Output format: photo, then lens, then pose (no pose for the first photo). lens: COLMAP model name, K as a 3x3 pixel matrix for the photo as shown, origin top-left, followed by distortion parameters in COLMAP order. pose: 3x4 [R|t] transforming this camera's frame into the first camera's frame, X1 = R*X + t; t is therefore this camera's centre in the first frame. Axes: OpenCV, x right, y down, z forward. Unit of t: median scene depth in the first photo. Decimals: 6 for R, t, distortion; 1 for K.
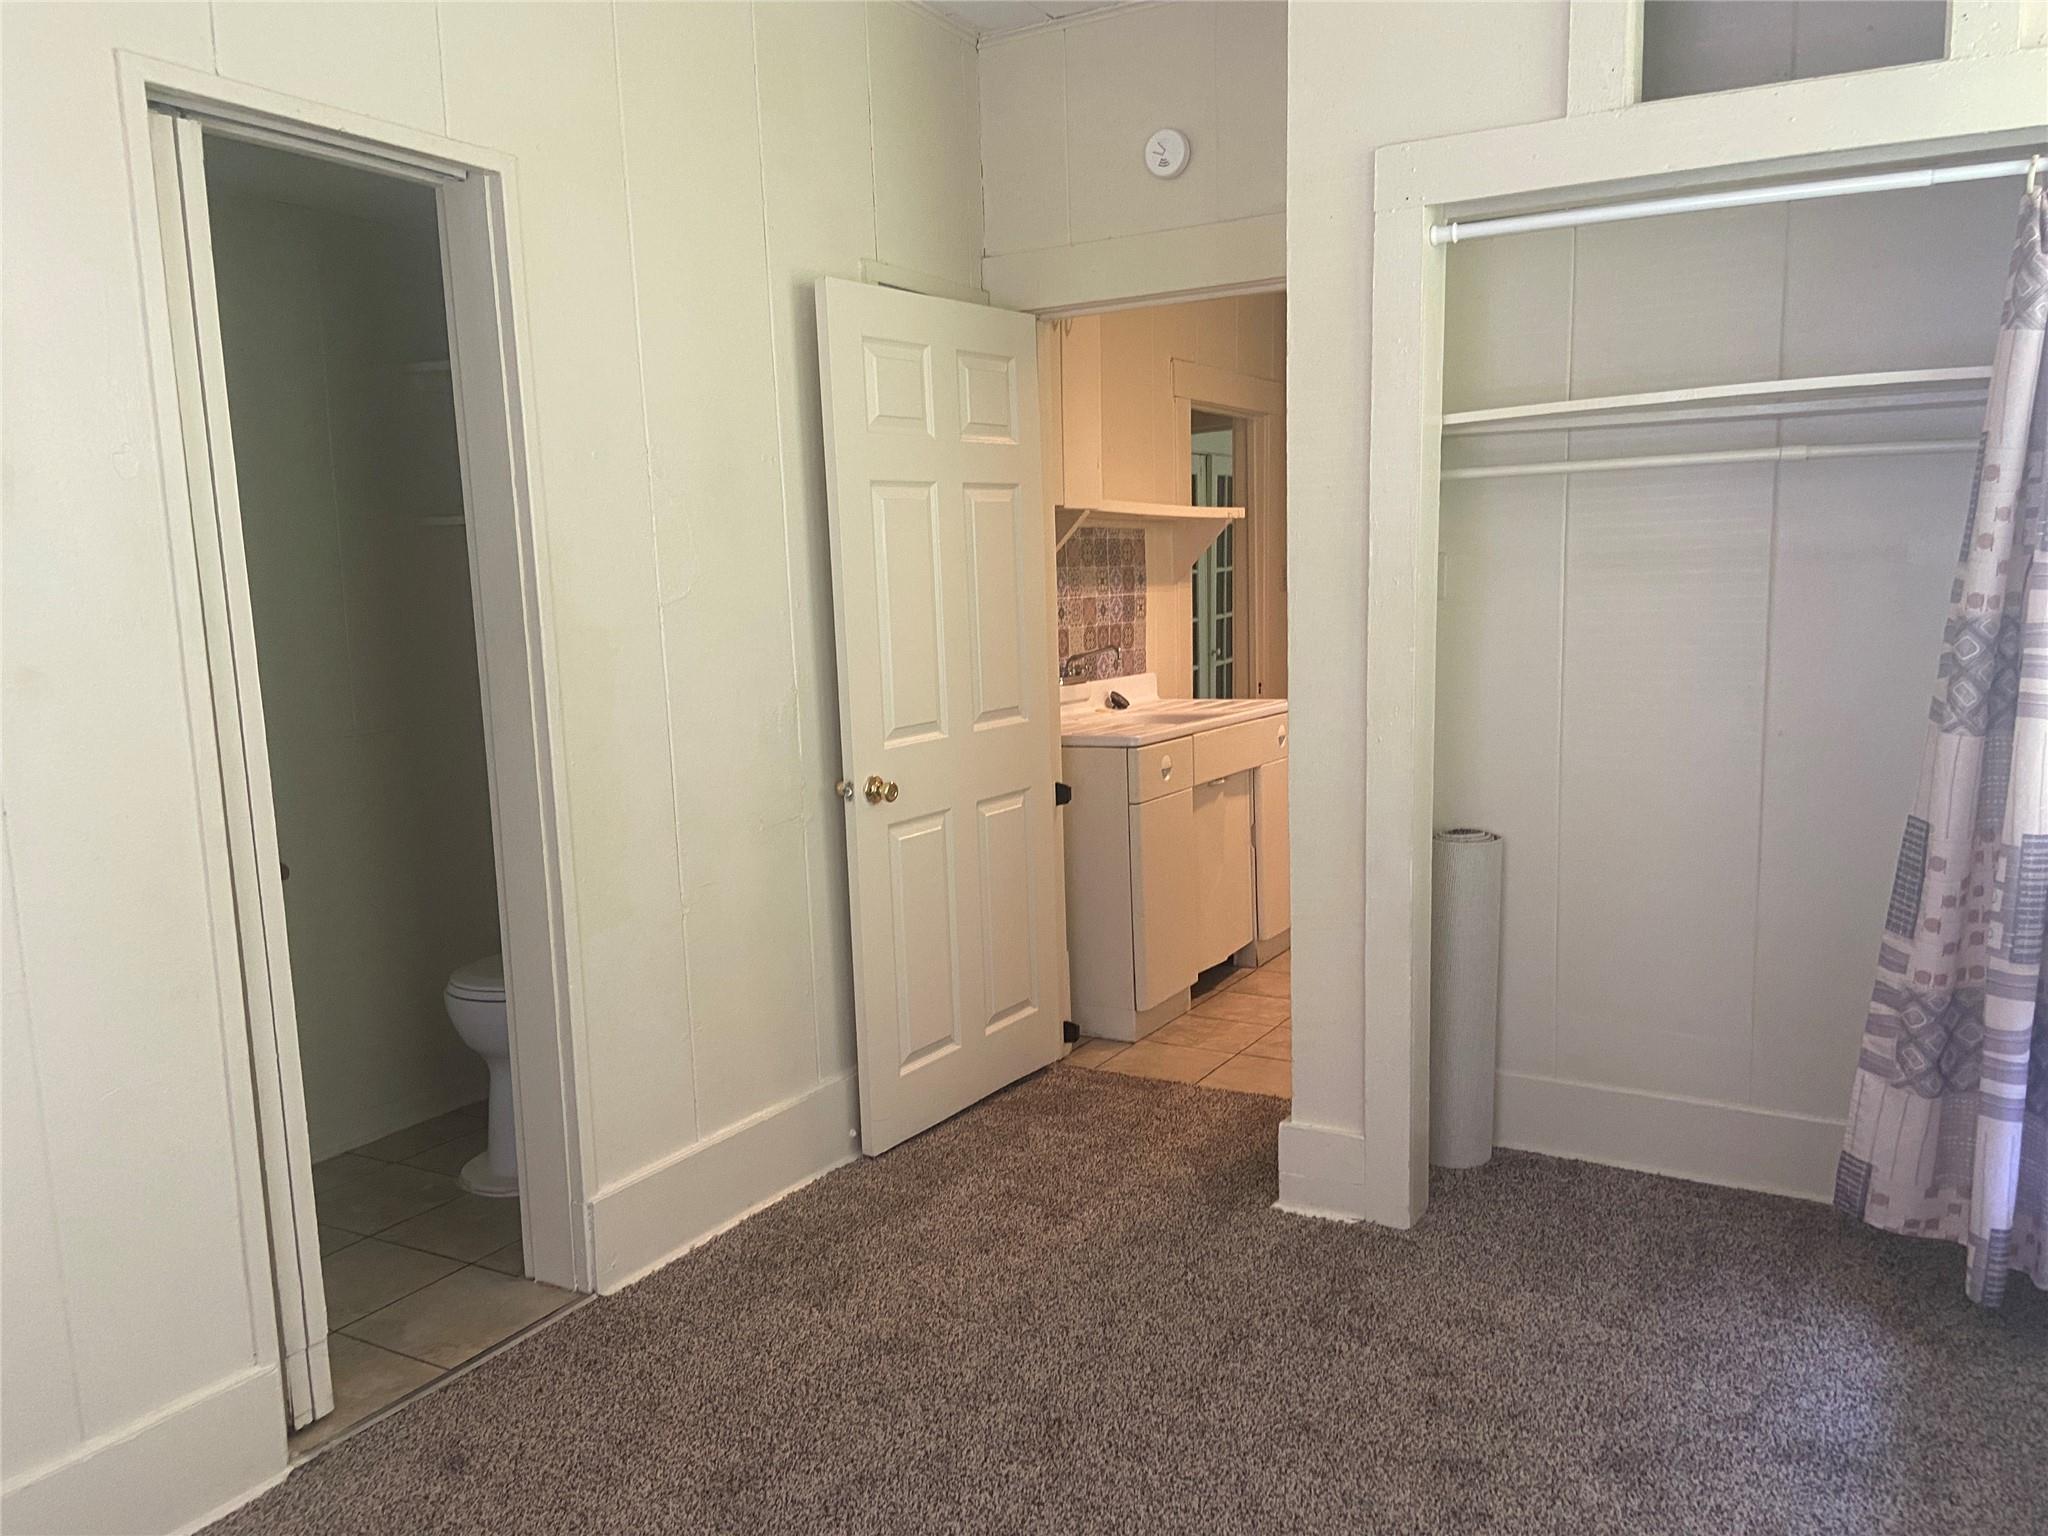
lens RADIAL K [[1531.5, 0, 1015.2], [0, 1531.5, 772.3], [0, 0, 1]] dist [0.093178, -0.114460]
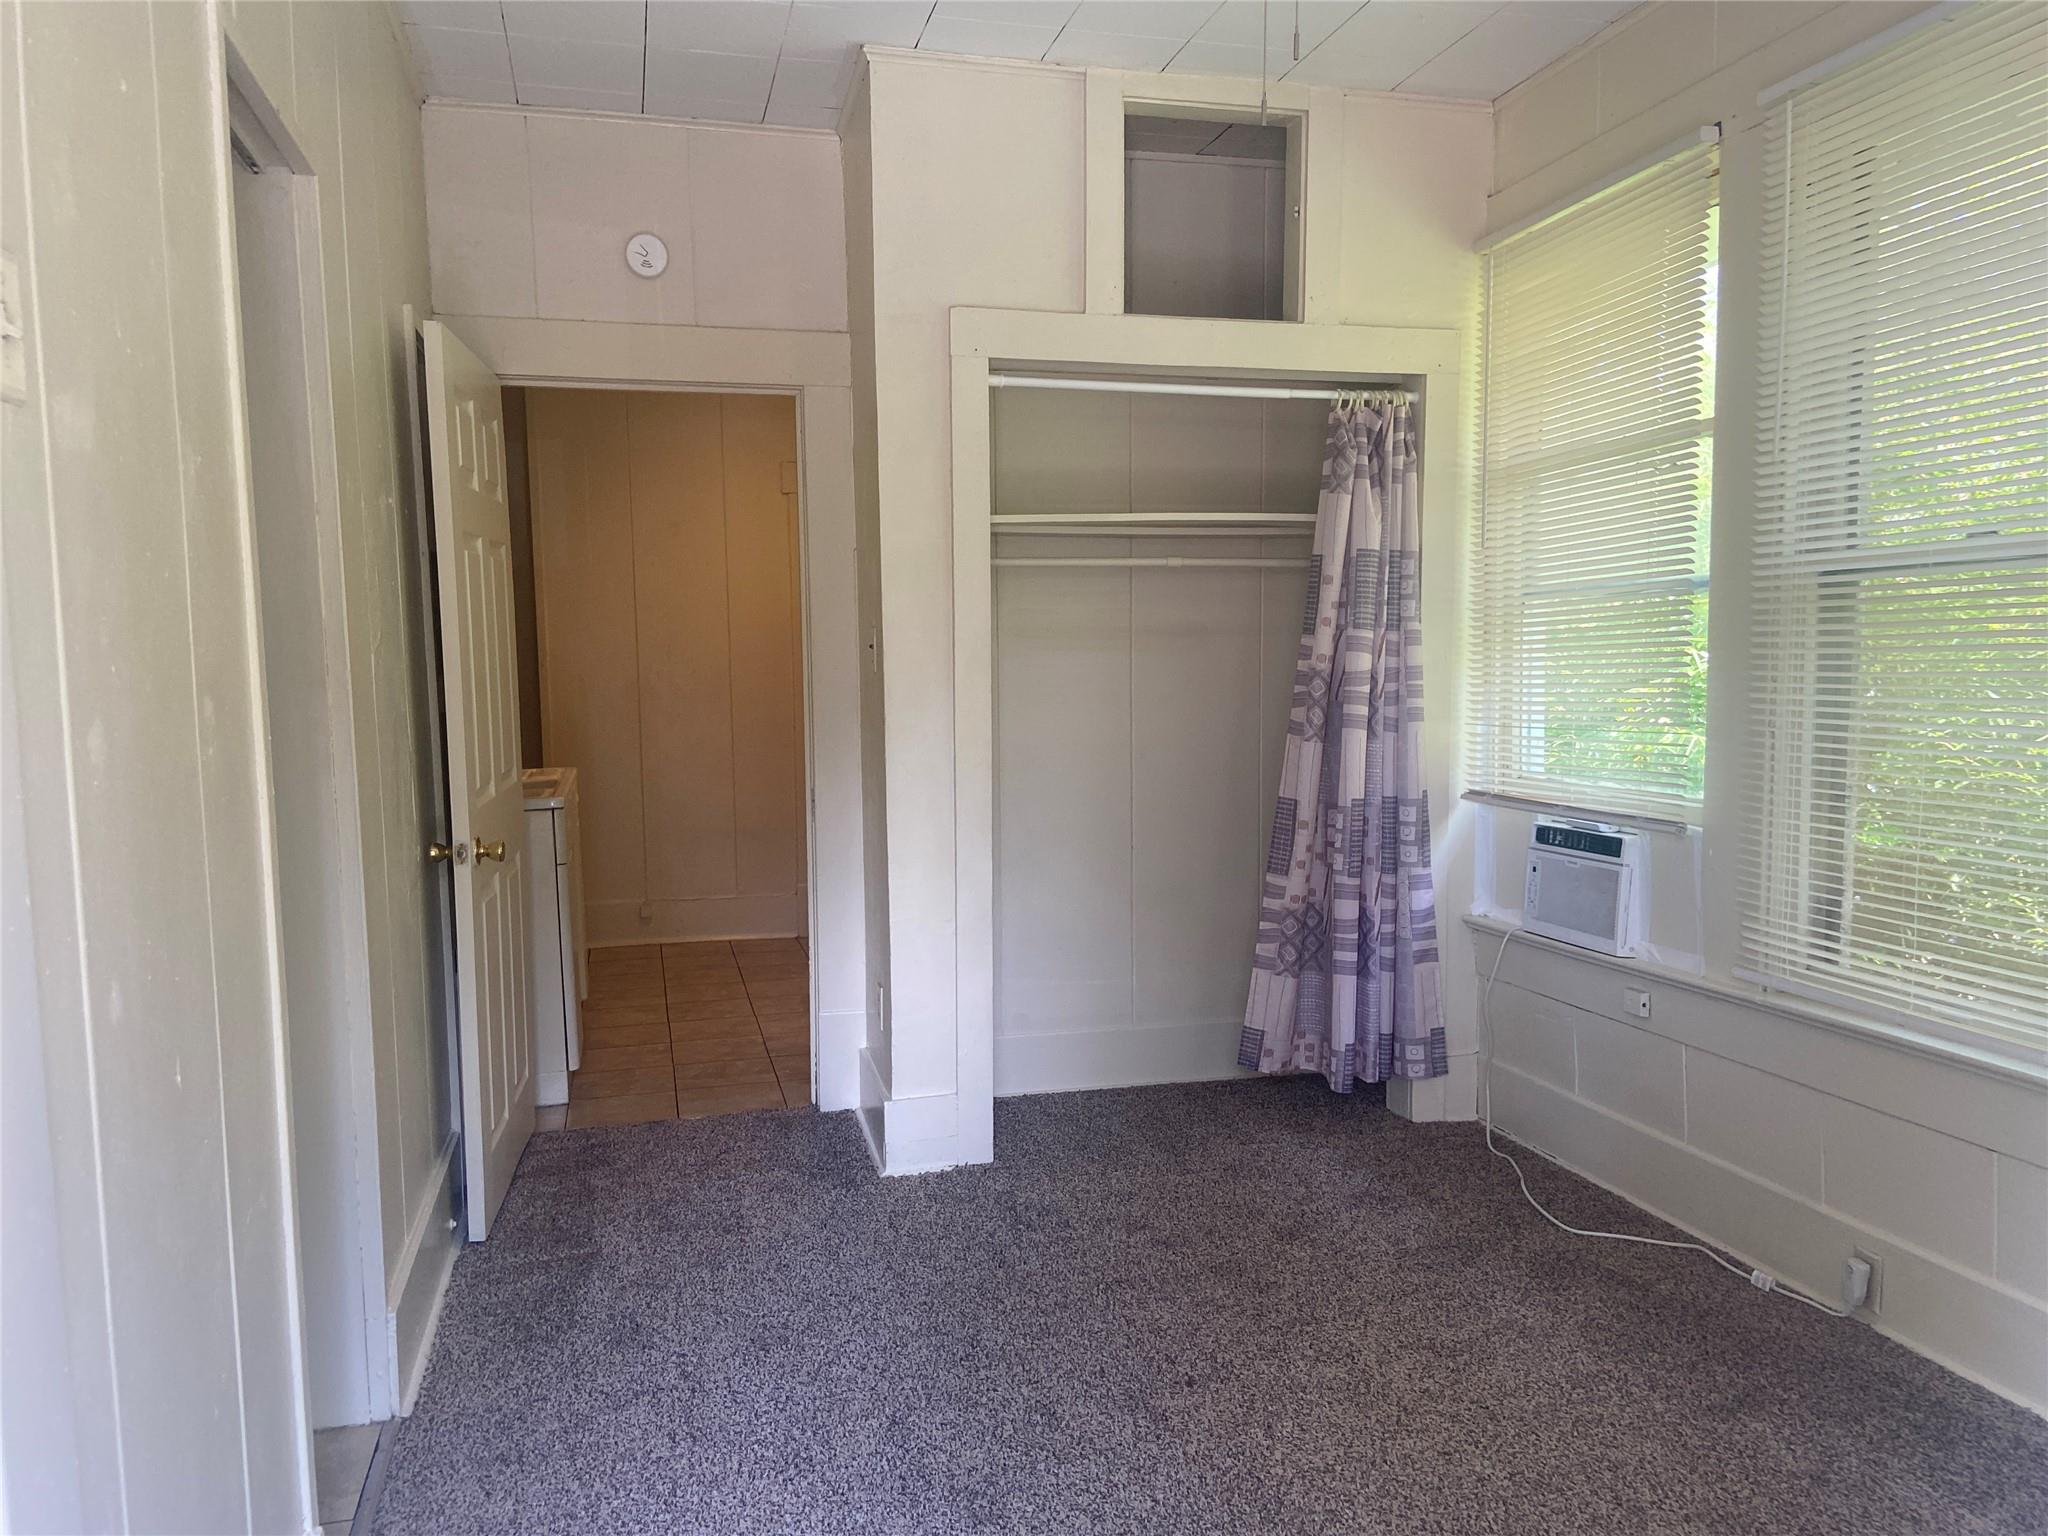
lens RADIAL K [[1531.5, 0, 1015.2], [0, 1531.5, 772.3], [0, 0, 1]] dist [0.093178, -0.114460]
pose [[0.699636, -0.038733, 0.713448, -0.638804], [0.087507, 0.995658, -0.031759, 0.026458], [-0.709120, 0.084652, 0.699988, 0.098501]]
